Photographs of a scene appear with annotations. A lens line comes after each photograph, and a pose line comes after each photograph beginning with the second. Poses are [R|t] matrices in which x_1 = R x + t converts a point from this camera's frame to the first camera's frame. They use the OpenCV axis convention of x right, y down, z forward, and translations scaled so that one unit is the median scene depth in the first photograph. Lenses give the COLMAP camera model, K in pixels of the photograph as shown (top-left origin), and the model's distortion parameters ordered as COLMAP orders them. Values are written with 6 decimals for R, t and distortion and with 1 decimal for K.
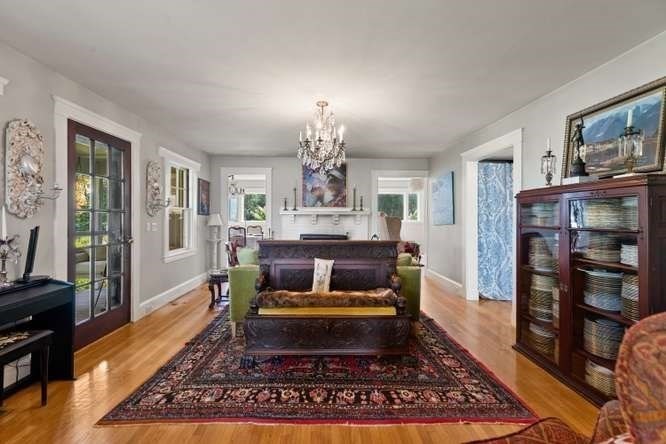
lens RADIAL K [[299.7, 0, 331.3], [0, 299.7, 214.0], [0, 0, 1]] dist [0.001847, 0.000080]
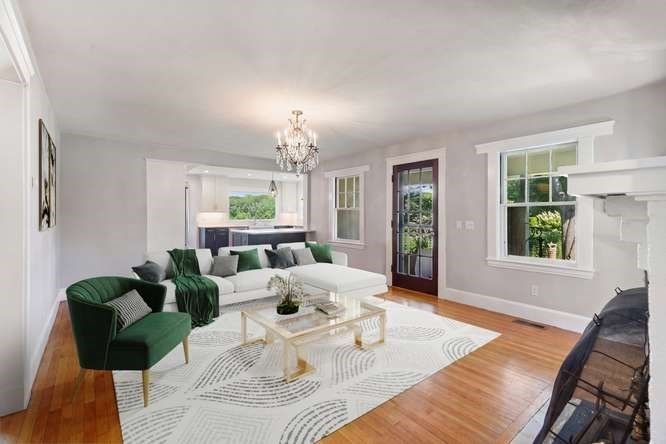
lens RADIAL K [[299.7, 0, 331.3], [0, 299.7, 214.0], [0, 0, 1]] dist [0.001847, 0.000080]
pose [[-0.797686, -0.005818, -0.603045, 0.516755], [-0.000648, 0.999961, -0.008792, 0.014813], [0.603072, -0.006622, -0.797659, 1.893295]]
